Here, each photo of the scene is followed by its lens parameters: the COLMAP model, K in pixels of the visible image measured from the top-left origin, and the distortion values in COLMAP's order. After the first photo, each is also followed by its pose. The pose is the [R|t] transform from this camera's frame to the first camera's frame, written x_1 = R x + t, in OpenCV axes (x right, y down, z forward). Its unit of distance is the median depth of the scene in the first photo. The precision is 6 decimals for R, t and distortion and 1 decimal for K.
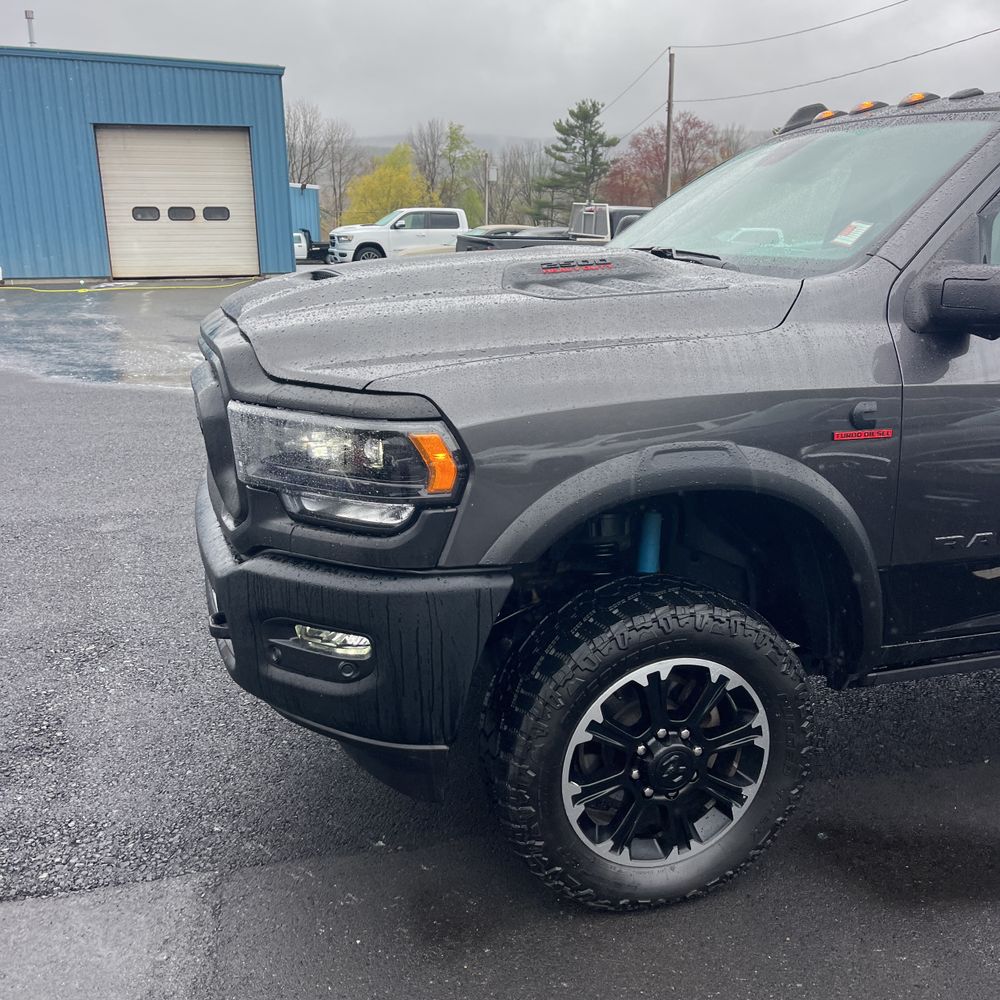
lens RADIAL K [[991.3, 0, 502.3], [0, 991.3, 504.8], [0, 0, 1]] dist [0.090919, -0.192864]
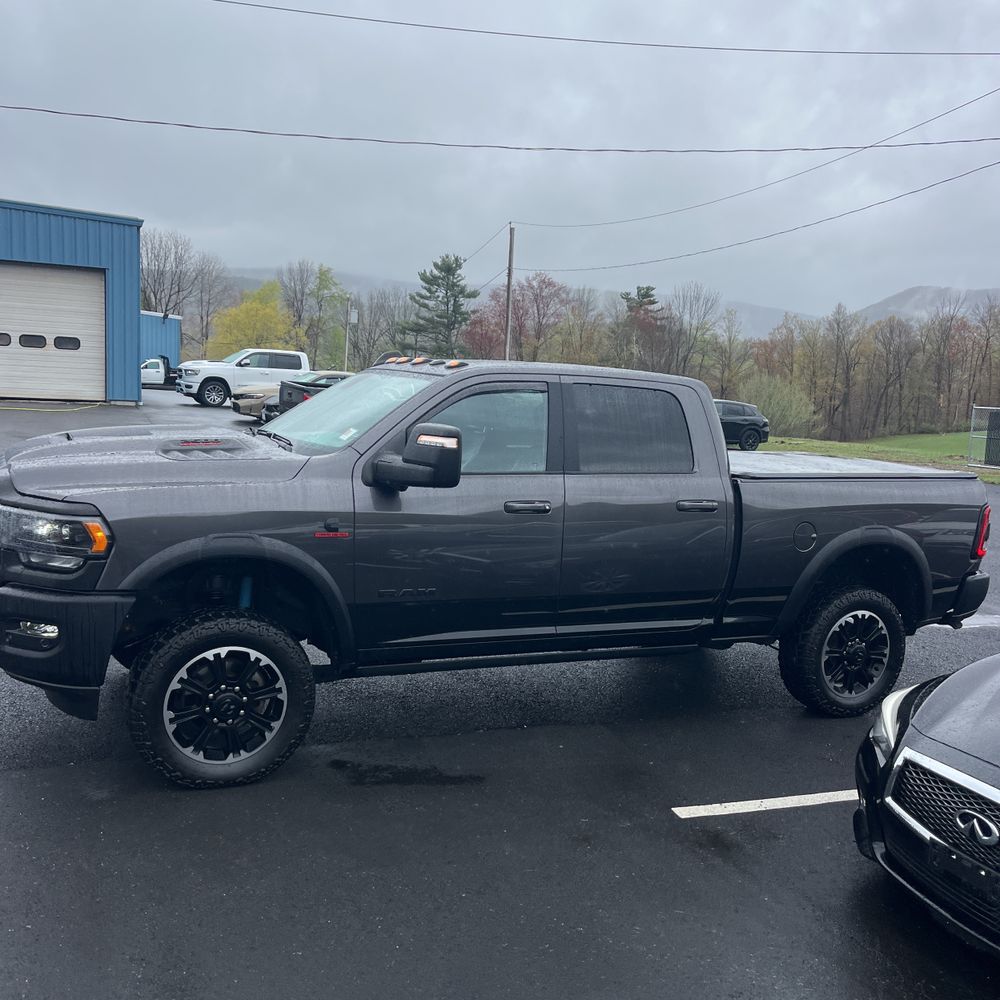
lens RADIAL K [[991.5, 0, 490.8], [0, 991.5, 501.7], [0, 0, 1]] dist [0.066221, -0.092694]
pose [[0.991170, 0.044875, 0.124775, 0.411221], [-0.027544, 0.990146, -0.137306, 0.124871], [-0.129708, 0.132657, 0.982638, -0.975025]]
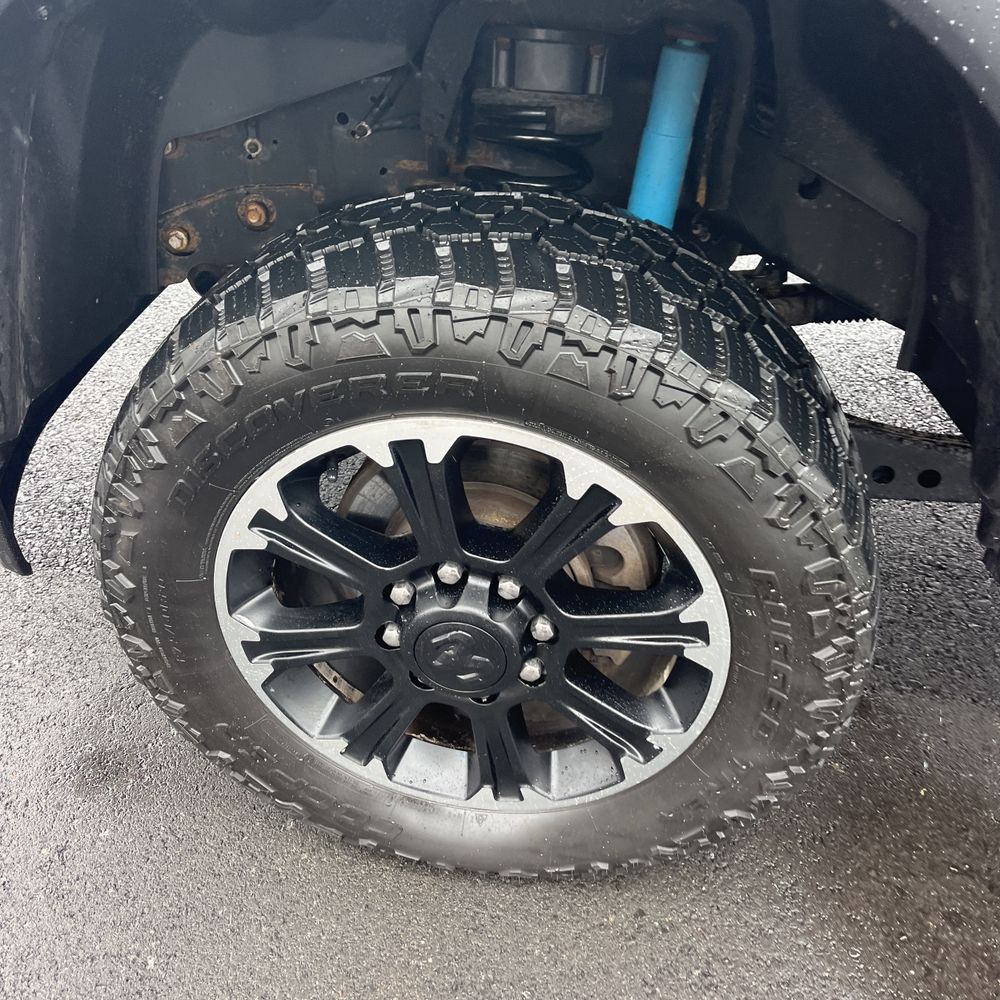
lens RADIAL K [[1016.0, 0, 505.9], [0, 1016.0, 493.2], [0, 0, 1]] dist [0.034262, -0.021893]
pose [[0.897750, 0.266824, -0.350501, 0.324031], [-0.126759, 0.918501, 0.374550, 0.031774], [0.421874, -0.291823, 0.858406, 0.647402]]
